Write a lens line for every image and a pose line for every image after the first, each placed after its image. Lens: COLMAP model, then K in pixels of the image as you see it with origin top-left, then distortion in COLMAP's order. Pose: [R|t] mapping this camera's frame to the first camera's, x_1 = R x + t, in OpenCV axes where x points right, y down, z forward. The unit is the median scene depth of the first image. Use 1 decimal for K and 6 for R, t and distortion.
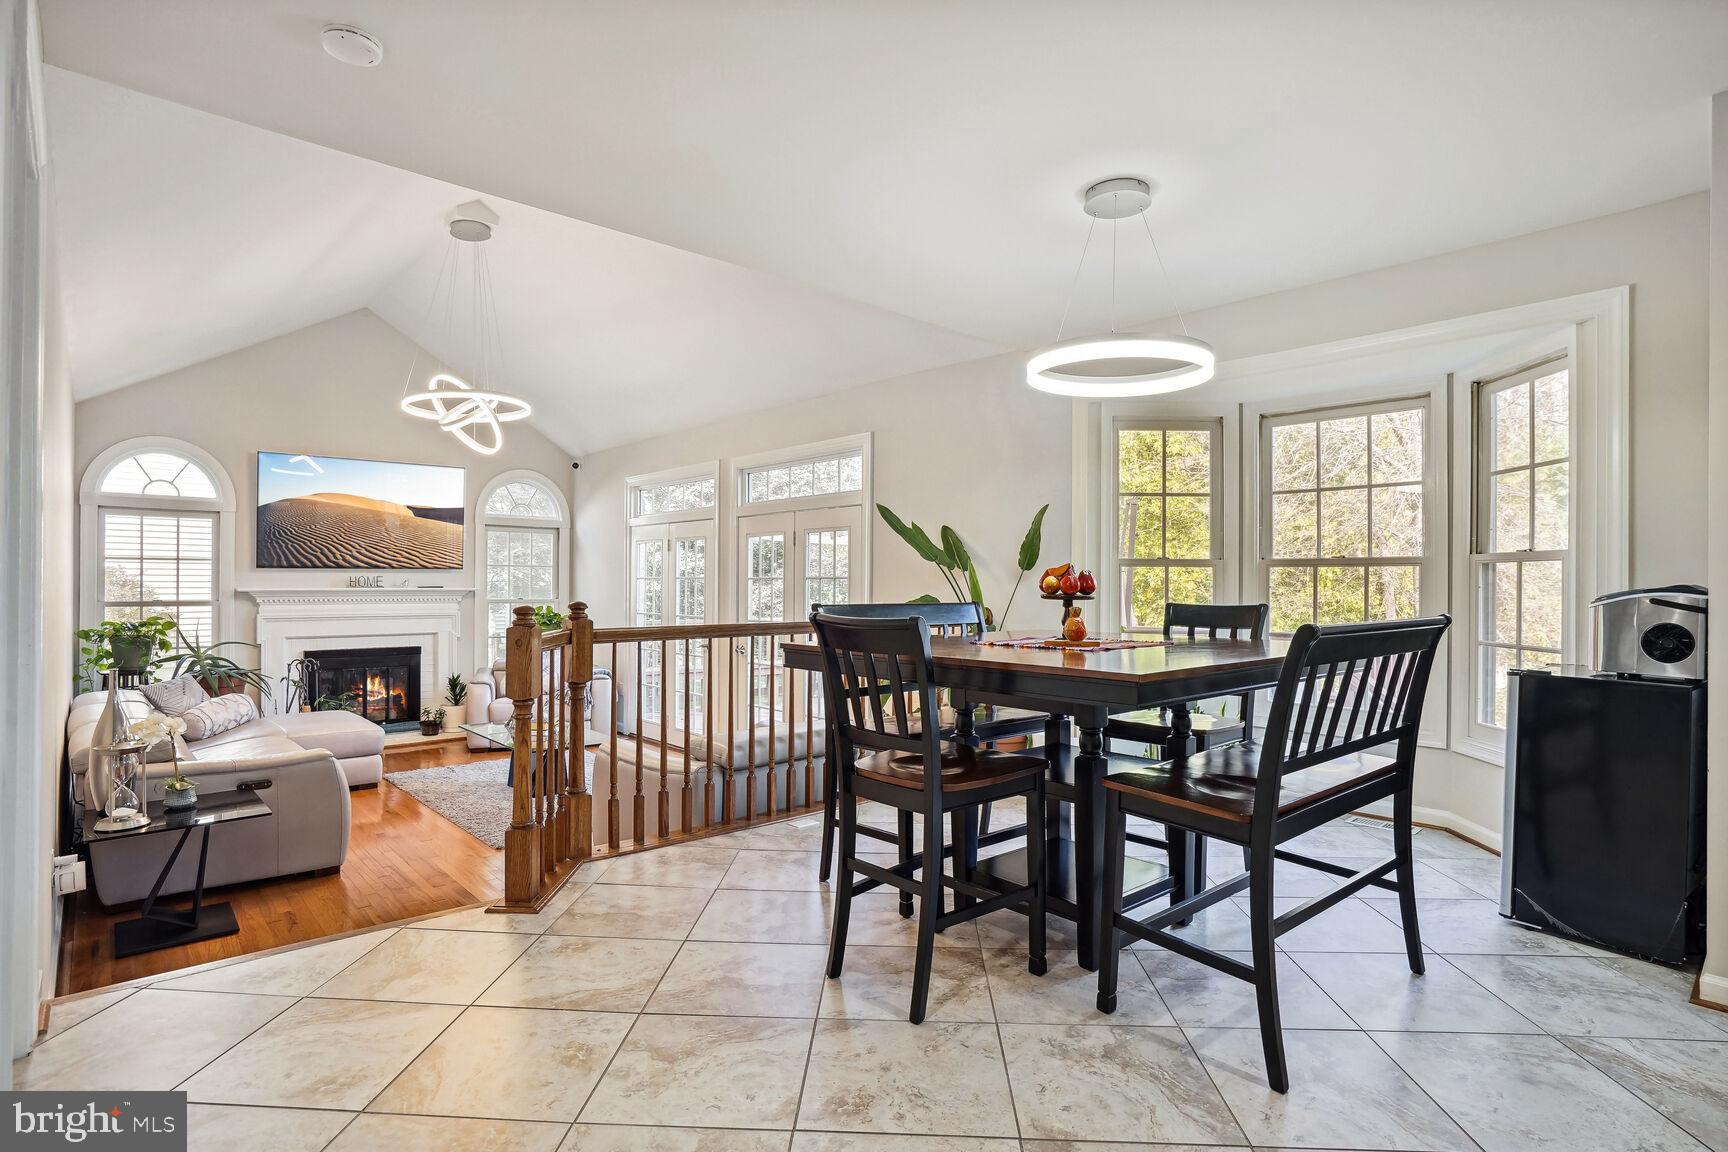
lens RADIAL K [[869.7, 0, 866.6], [0, 869.7, 583.9], [0, 0, 1]] dist [-0.039995, 0.016035]
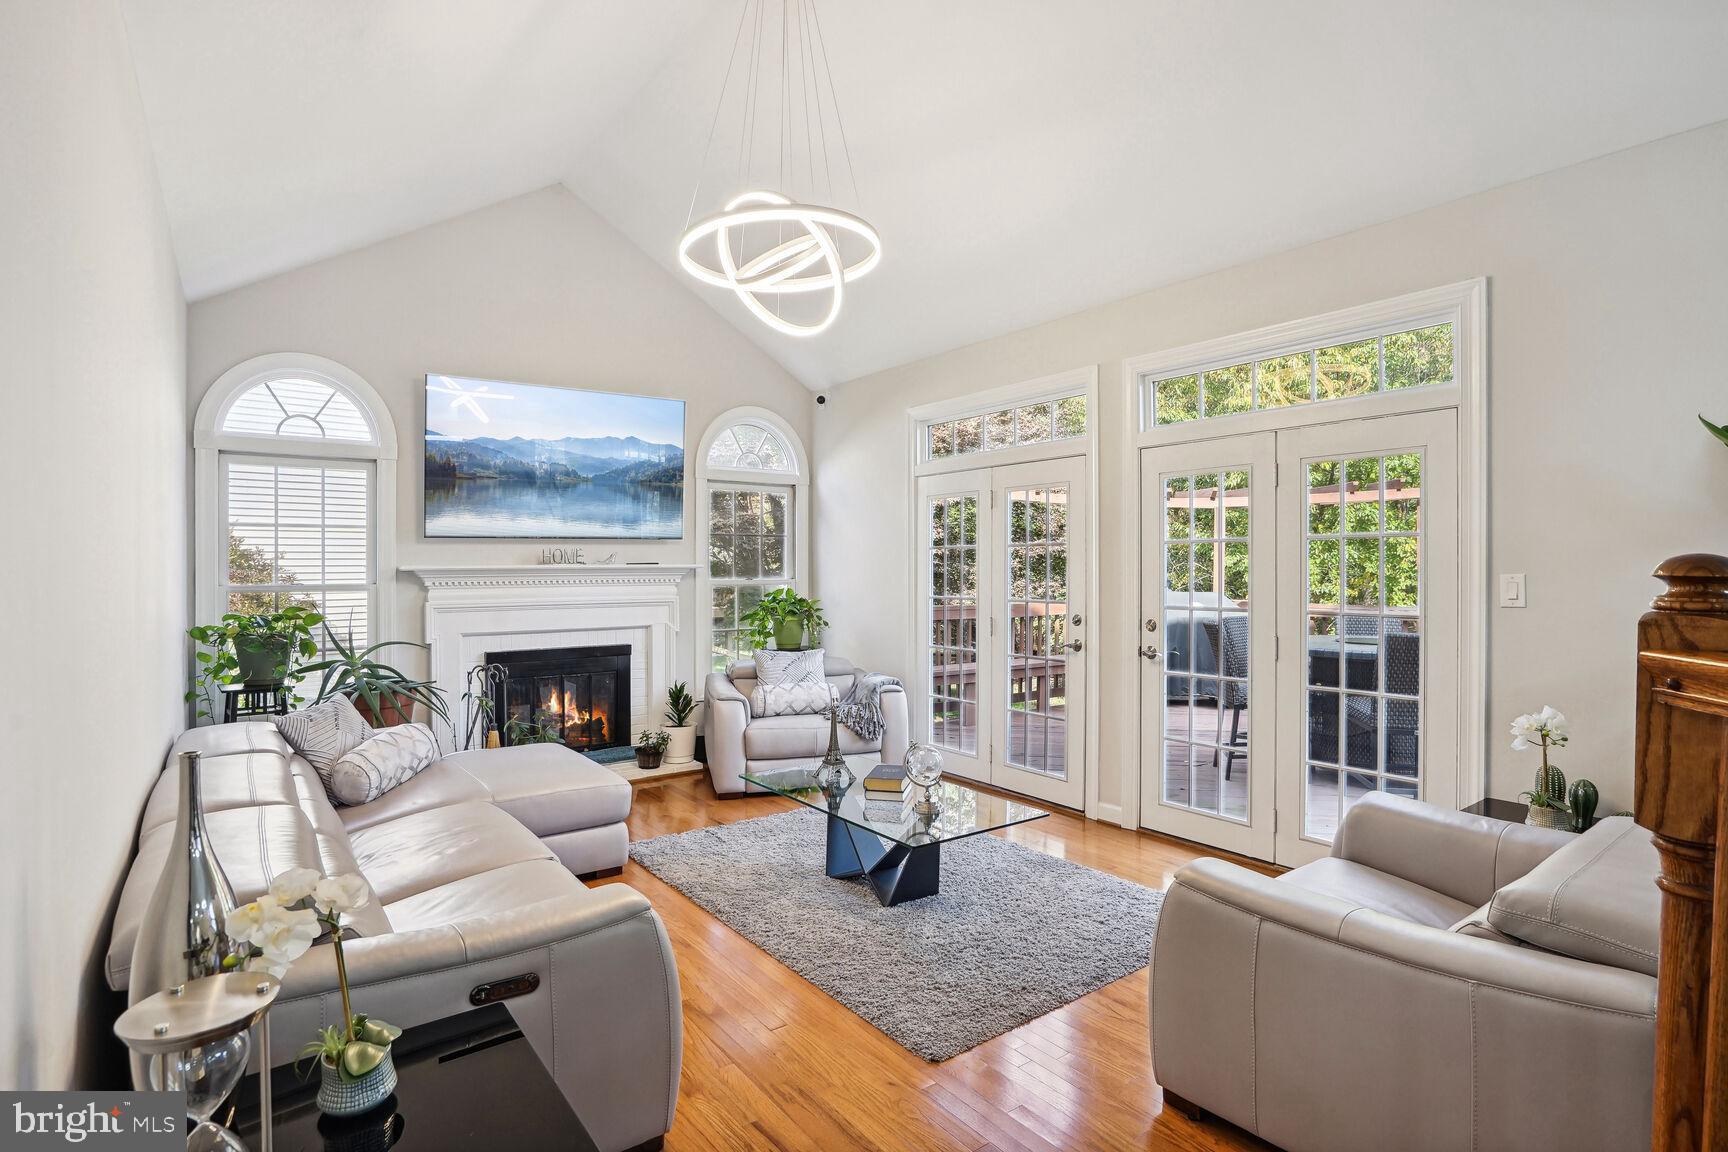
lens RADIAL K [[869.7, 0, 865.7], [0, 869.7, 567.8], [0, 0, 1]] dist [-0.039995, 0.016035]
pose [[0.994199, -0.008593, -0.107214, -0.293057], [0.008750, 0.999961, 0.000992, 0.009732], [0.107201, -0.001925, 0.994236, 0.351184]]
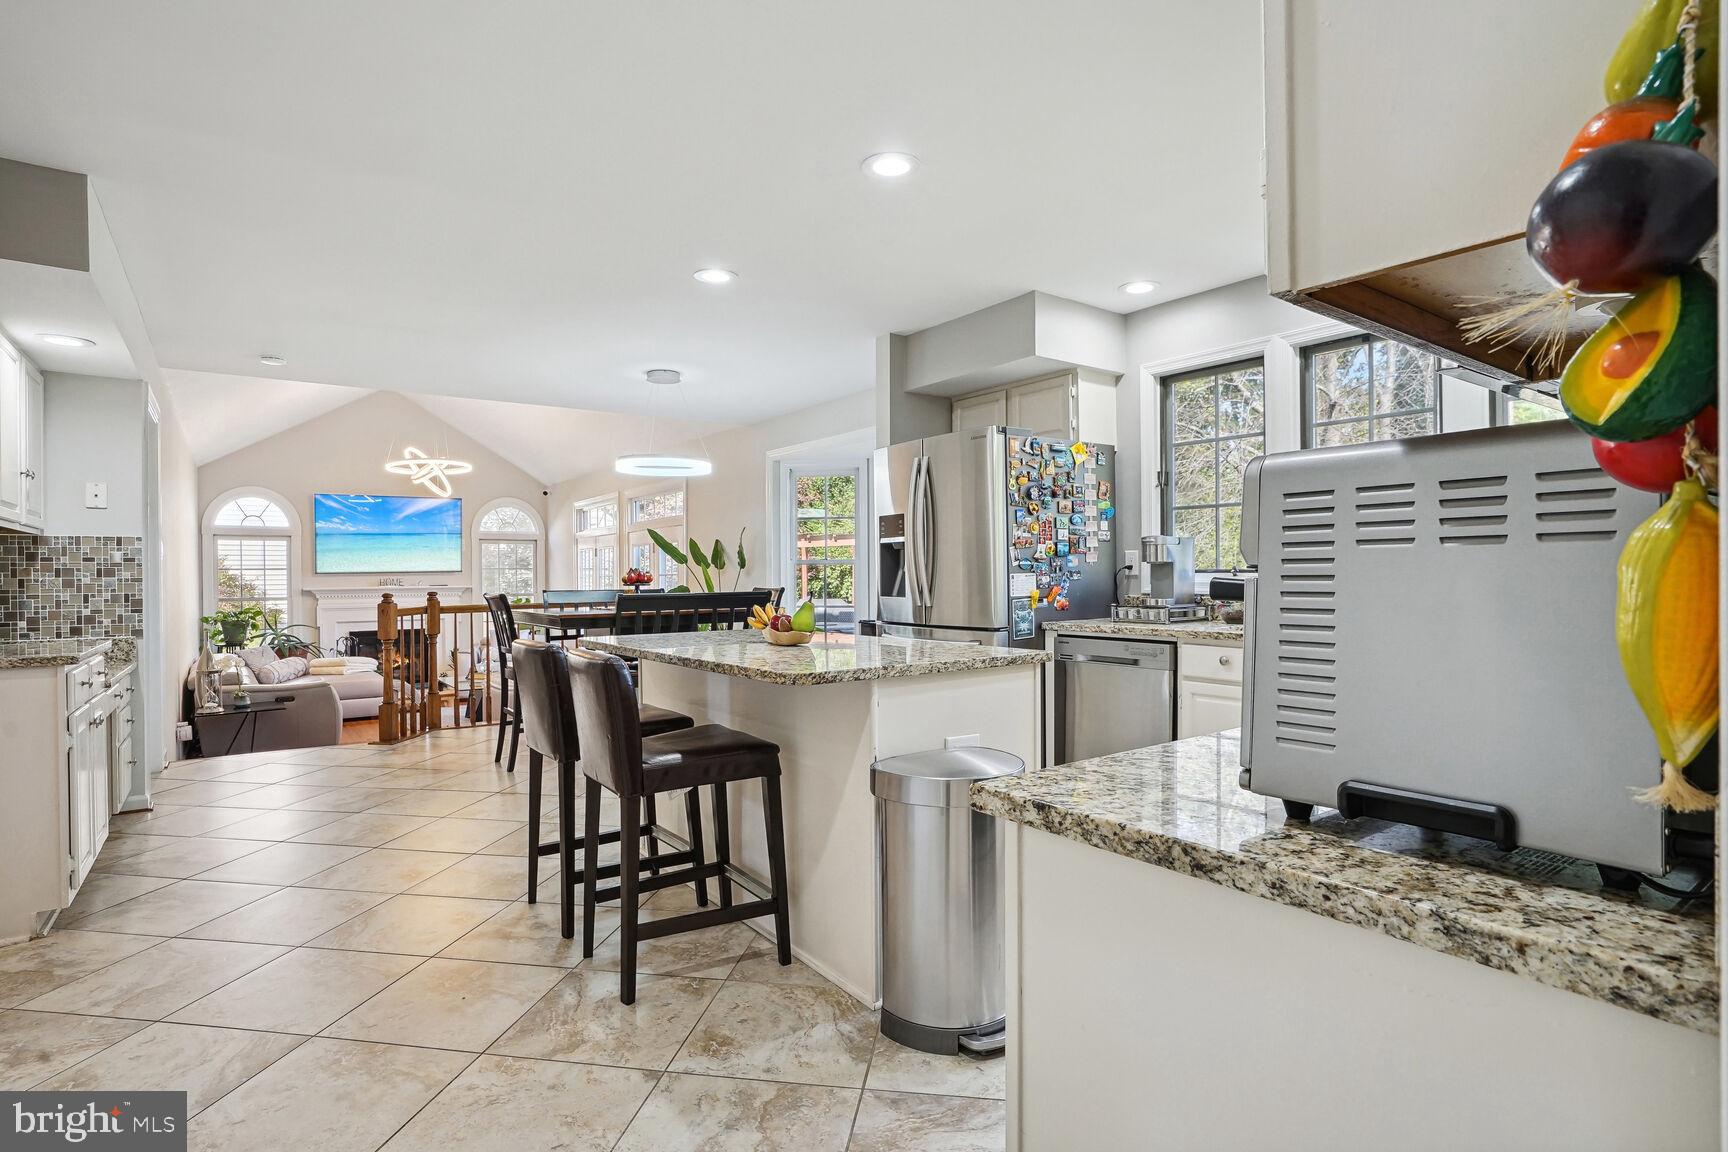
lens RADIAL K [[869.7, 0, 870.9], [0, 869.7, 573.0], [0, 0, 1]] dist [-0.039995, 0.016035]
pose [[0.994820, -0.017731, -0.100091, 0.400742], [0.017526, 0.999842, -0.002922, 0.000988], [0.100127, 0.001153, 0.994974, -0.382719]]
